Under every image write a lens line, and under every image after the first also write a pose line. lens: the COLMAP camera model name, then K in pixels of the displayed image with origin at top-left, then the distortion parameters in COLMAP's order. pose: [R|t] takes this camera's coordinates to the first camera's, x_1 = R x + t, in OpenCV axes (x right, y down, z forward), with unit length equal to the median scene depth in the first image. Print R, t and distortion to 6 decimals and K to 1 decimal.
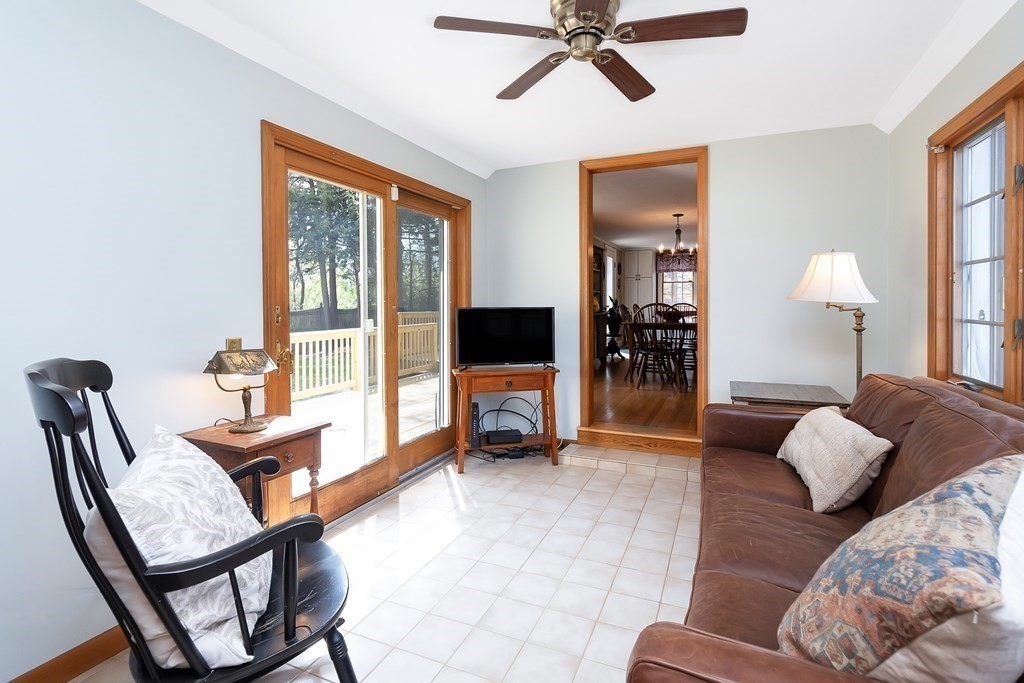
lens RADIAL K [[484.6, 0, 512.3], [0, 484.6, 311.1], [0, 0, 1]] dist [-0.017774, -0.000087]
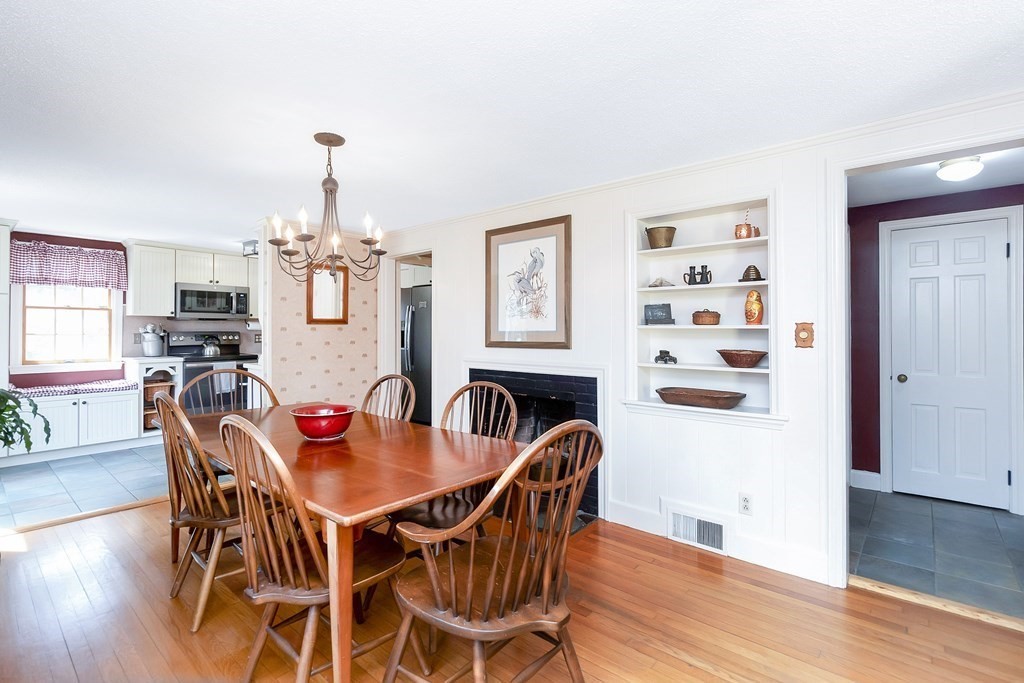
lens RADIAL K [[477.1, 0, 507.3], [0, 477.1, 325.6], [0, 0, 1]] dist [-0.001629, 0.000084]
pose [[0.278054, 0.012575, 0.960483, 0.065273], [0.010963, 0.999808, -0.016264, -0.096876], [-0.960503, 0.015052, 0.277863, 1.453482]]
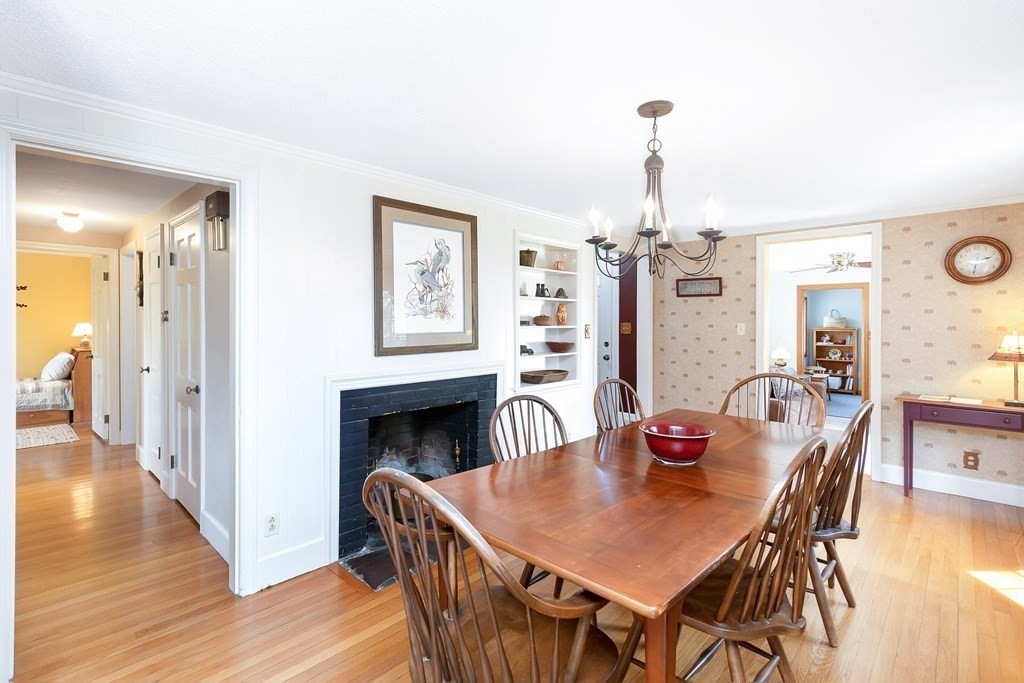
lens RADIAL K [[477.1, 0, 507.3], [0, 477.1, 325.6], [0, 0, 1]] dist [-0.001629, 0.000084]
pose [[-0.943048, 0.001319, 0.332655, 0.619047], [0.008569, 0.999757, 0.020328, -0.130620], [-0.332547, 0.022020, -0.942830, 2.457504]]
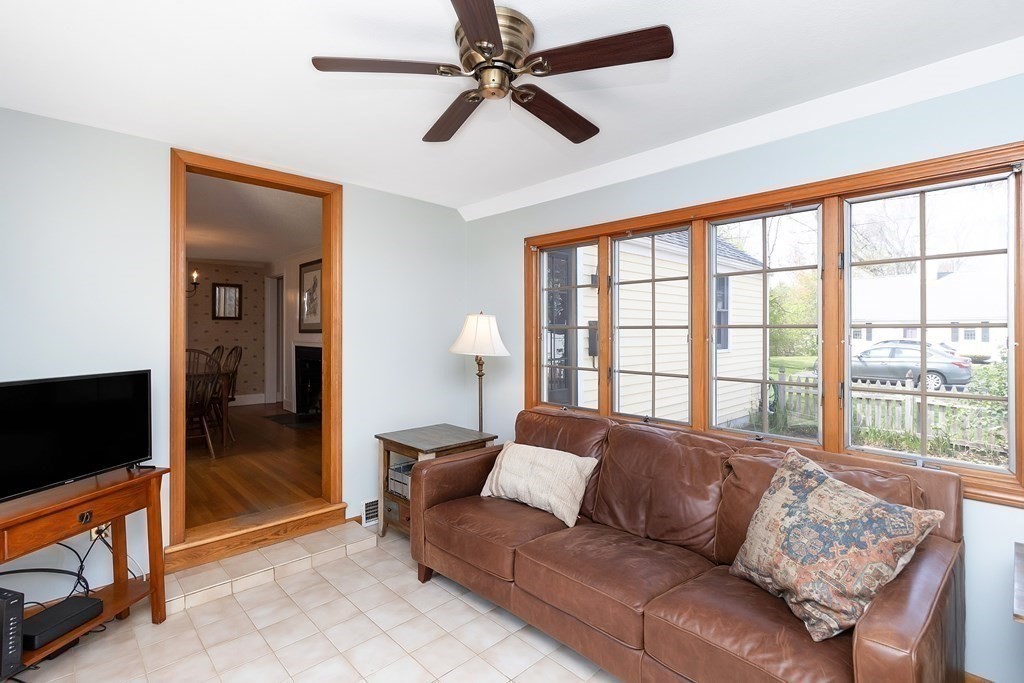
lens RADIAL K [[484.7, 0, 517.2], [0, 484.7, 329.7], [0, 0, 1]] dist [-0.002136, -0.000543]
pose [[0.365226, 0.007229, 0.930891, -0.338165], [0.008579, 0.999901, -0.011131, -0.051177], [-0.930879, 0.012052, 0.365128, 0.348285]]
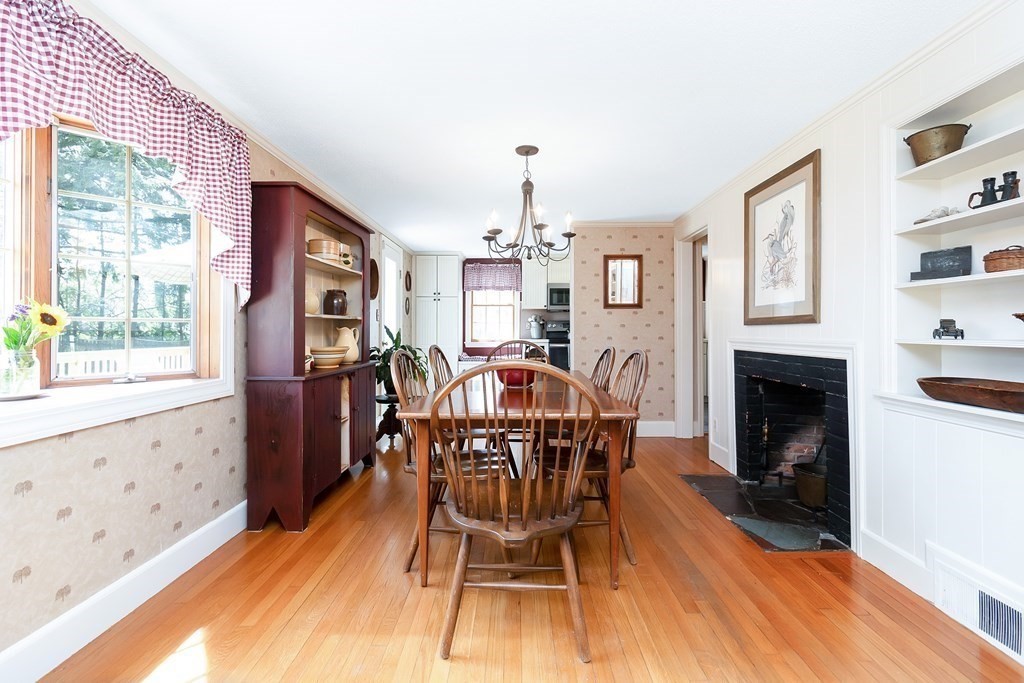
lens RADIAL K [[471.9, 0, 512.2], [0, 471.9, 328.9], [0, 0, 1]] dist [0.000842, -0.000446]
pose [[0.913517, 0.003670, 0.406784, 0.280878], [0.003211, 0.999863, -0.016232, -0.046175], [-0.406788, 0.016135, 0.913380, 1.134113]]
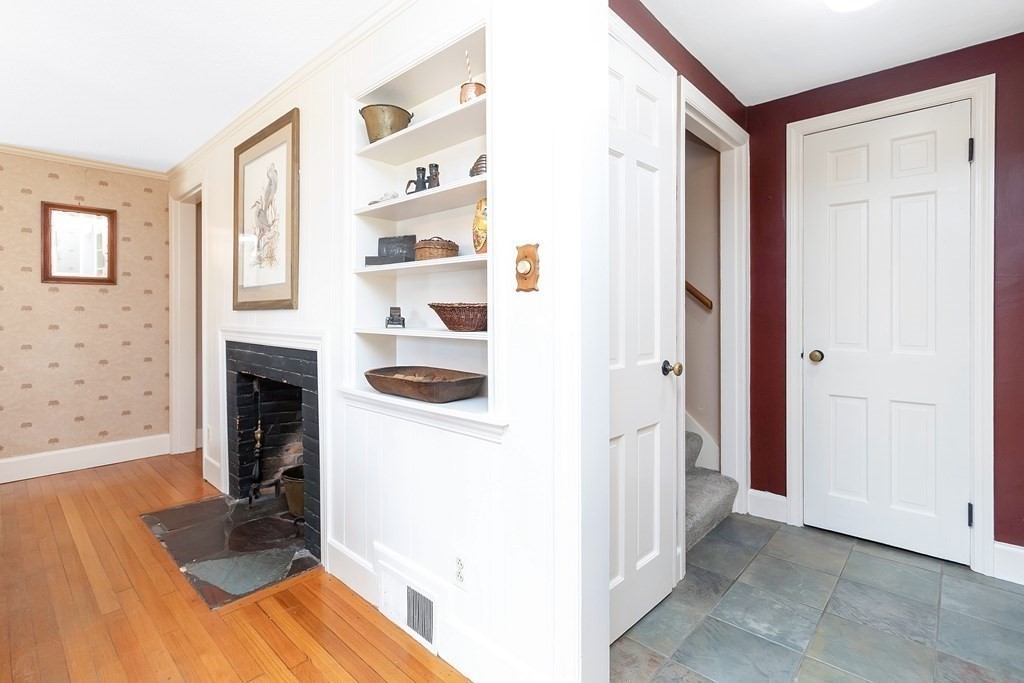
lens RADIAL K [[479.0, 0, 510.7], [0, 479.0, 314.2], [0, 0, 1]] dist [0.002326, 0.000319]
pose [[0.311659, 0.002488, 0.950191, 0.485246], [0.008984, 0.999944, -0.005565, -0.052447], [-0.950151, 0.010271, 0.311620, 1.135234]]
